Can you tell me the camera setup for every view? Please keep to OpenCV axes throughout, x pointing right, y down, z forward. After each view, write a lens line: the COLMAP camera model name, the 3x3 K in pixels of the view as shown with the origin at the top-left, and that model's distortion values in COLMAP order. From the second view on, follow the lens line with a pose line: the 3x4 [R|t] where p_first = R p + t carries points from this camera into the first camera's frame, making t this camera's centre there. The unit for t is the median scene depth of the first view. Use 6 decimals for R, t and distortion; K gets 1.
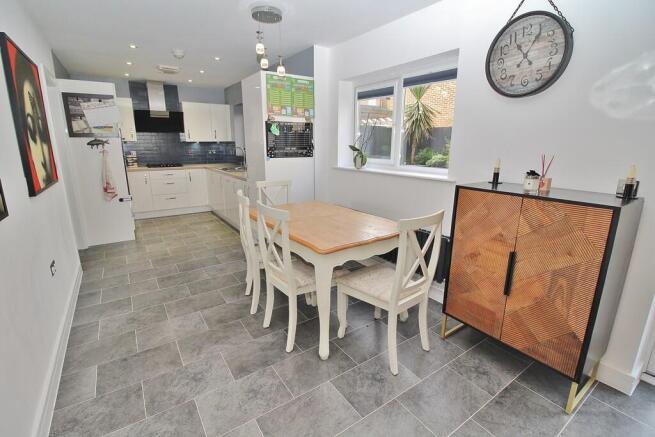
lens RADIAL K [[307.4, 0, 332.7], [0, 307.4, 216.3], [0, 0, 1]] dist [-0.002468, -0.004404]
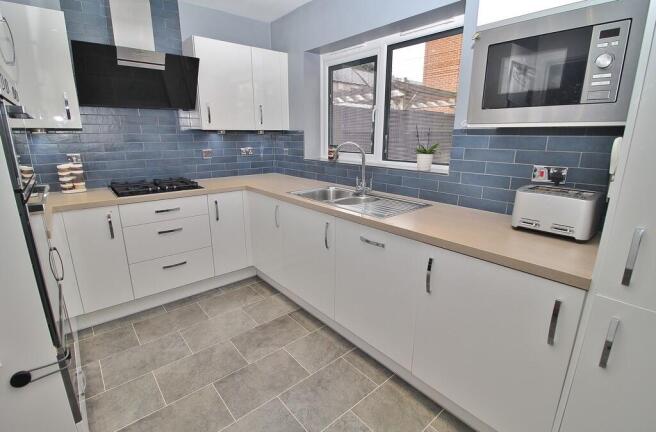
lens RADIAL K [[307.9, 0, 326.7], [0, 307.9, 215.4], [0, 0, 1]] dist [-0.002468, -0.004404]
pose [[0.994712, -0.025127, 0.099584, -0.365156], [0.023210, 0.999523, 0.020361, -0.132017], [-0.100048, -0.017942, 0.994821, 0.570347]]
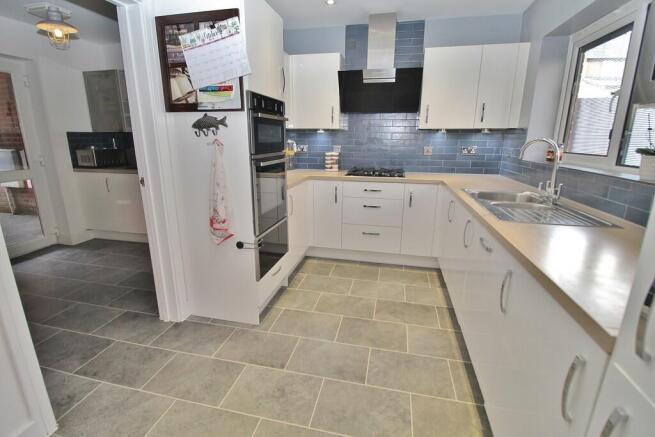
lens RADIAL K [[307.4, 0, 330.2], [0, 307.4, 218.0], [0, 0, 1]] dist [-0.002468, -0.004404]
pose [[0.678418, 0.185452, -0.710884, -0.197897], [-0.177093, 0.980364, 0.086748, -0.121954], [0.713012, 0.067041, 0.697939, 0.576663]]
